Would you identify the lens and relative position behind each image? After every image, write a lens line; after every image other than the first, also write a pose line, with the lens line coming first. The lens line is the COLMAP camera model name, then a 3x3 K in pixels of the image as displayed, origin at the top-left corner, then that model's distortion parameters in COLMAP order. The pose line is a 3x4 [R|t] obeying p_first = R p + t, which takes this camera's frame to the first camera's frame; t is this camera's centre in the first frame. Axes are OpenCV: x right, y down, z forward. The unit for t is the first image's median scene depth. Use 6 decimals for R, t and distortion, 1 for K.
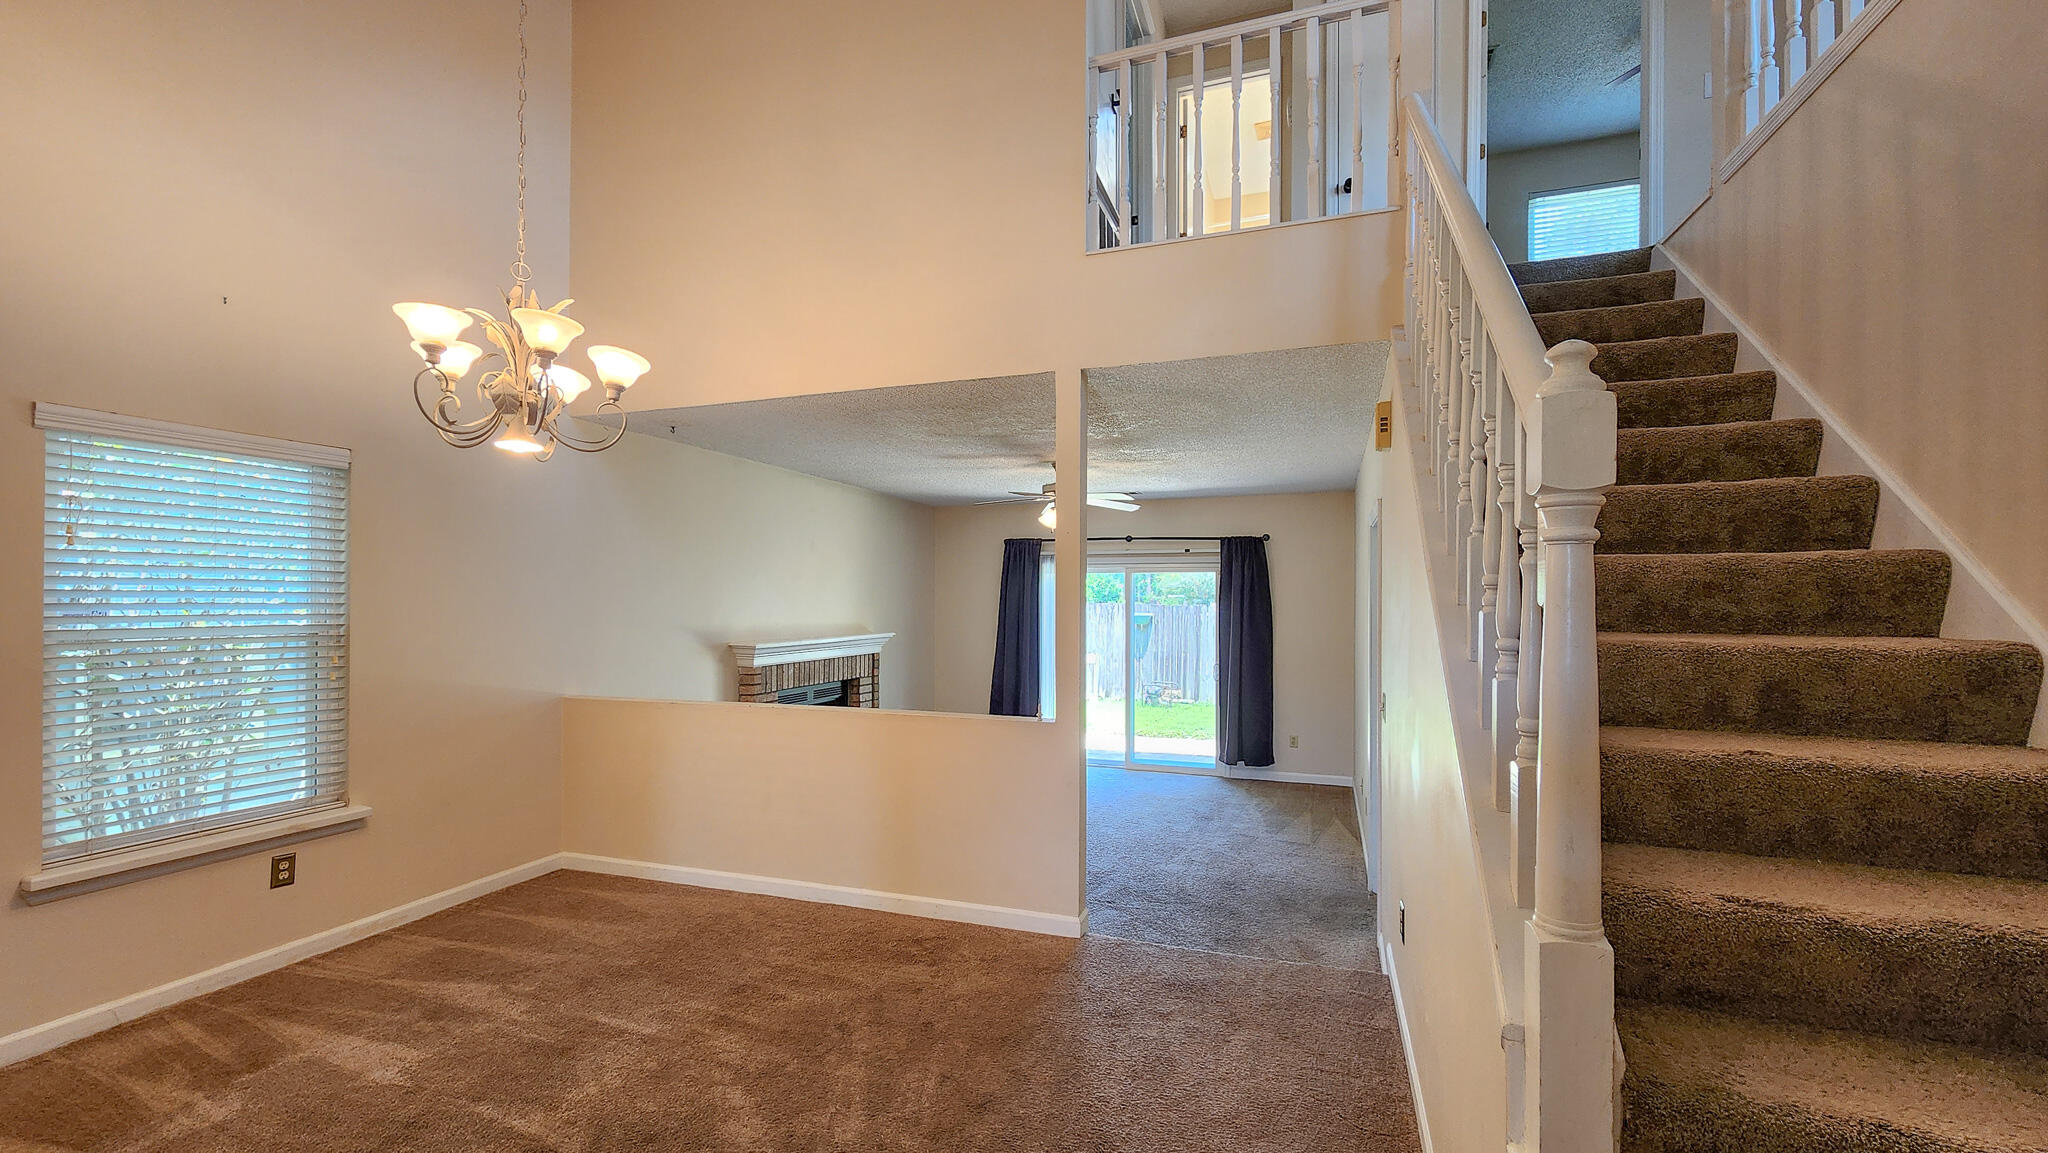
lens RADIAL K [[849.0, 0, 1028.8], [0, 849.0, 589.1], [0, 0, 1]] dist [0.000950, -0.001982]
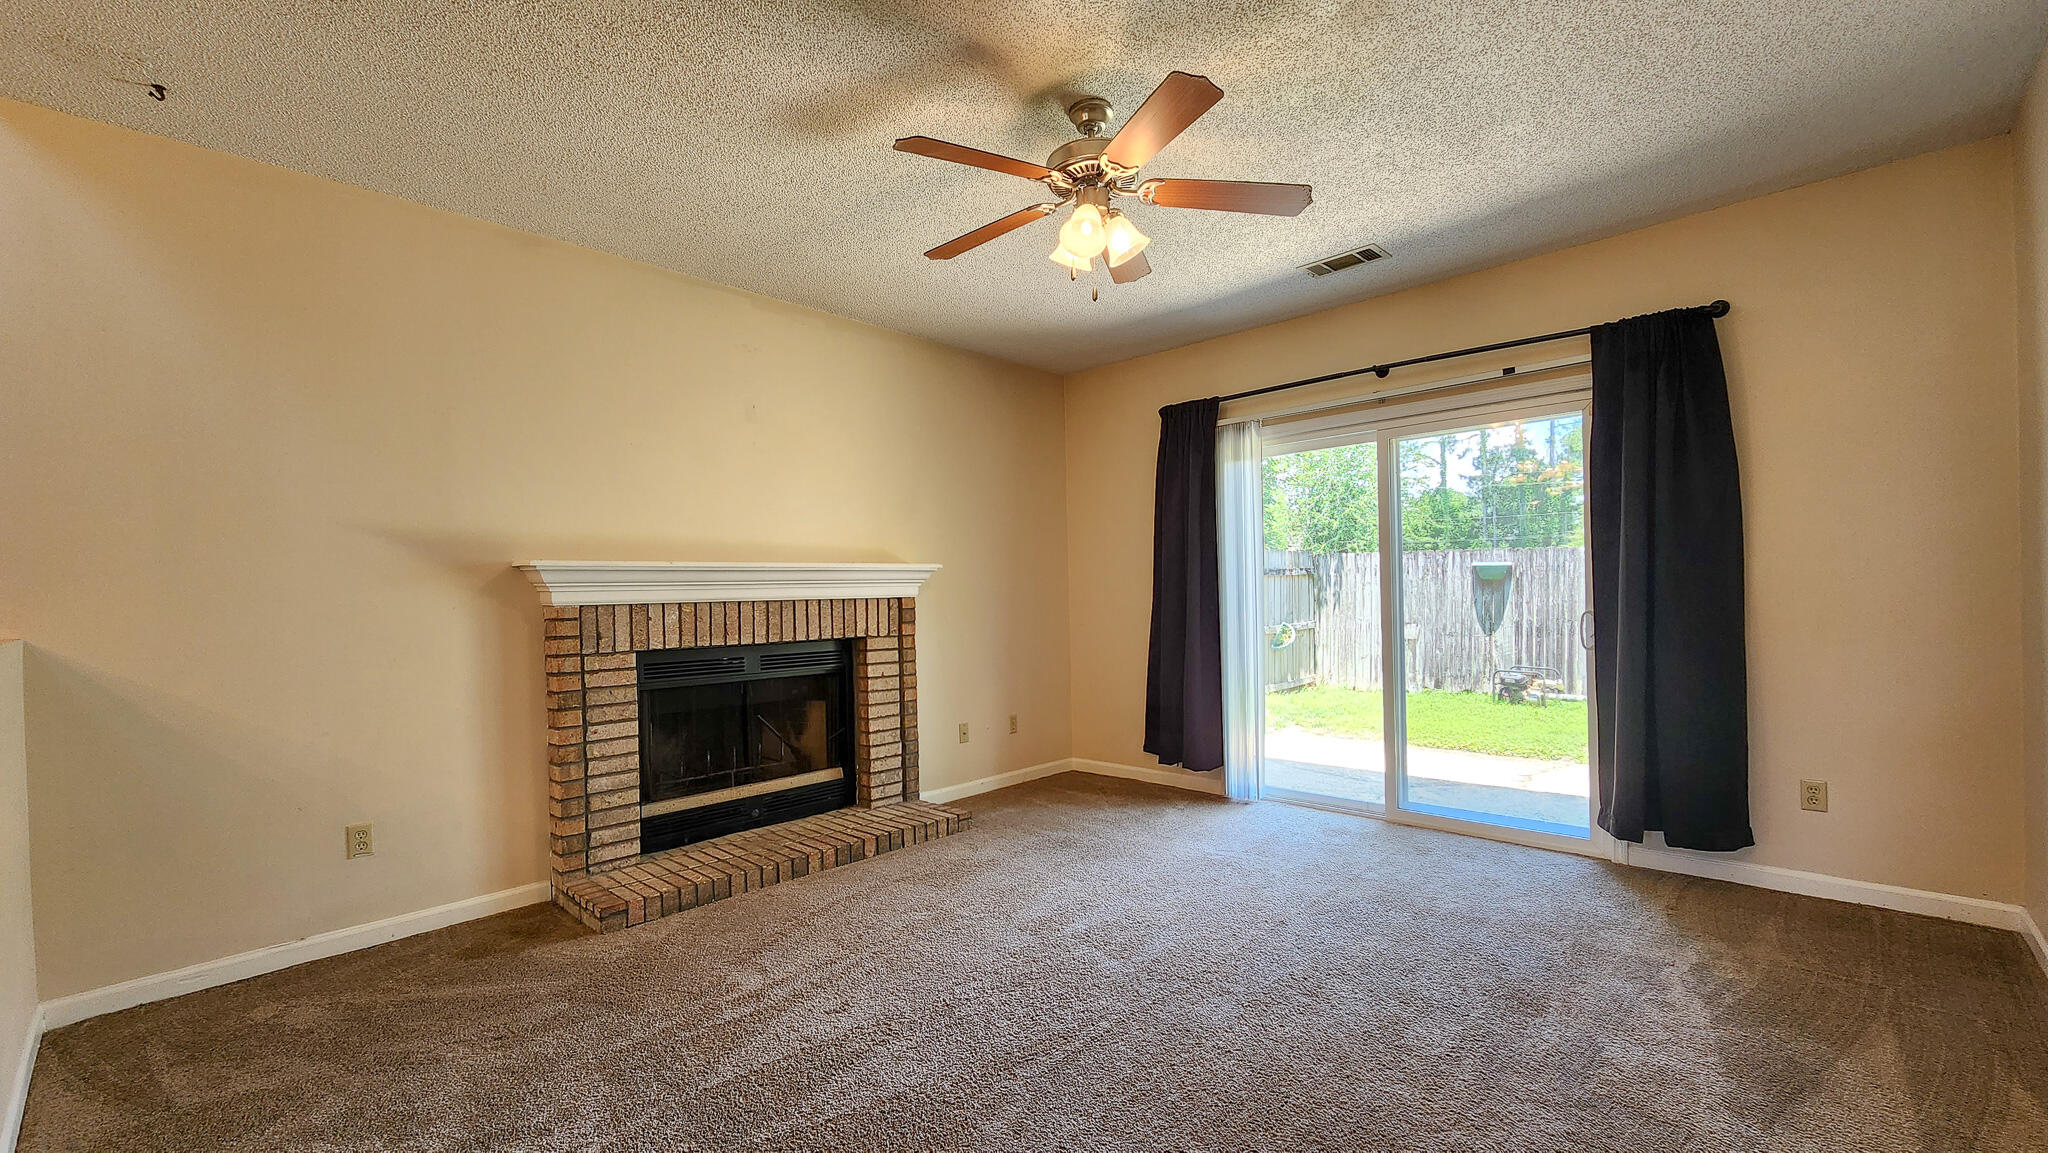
lens RADIAL K [[849.0, 0, 1018.3], [0, 849.0, 596.6], [0, 0, 1]] dist [0.000950, -0.001982]
pose [[0.910594, -0.021957, -0.412718, 0.138086], [0.030430, 0.999439, 0.013967, 0.068003], [0.412180, -0.025277, 0.910752, 0.482903]]
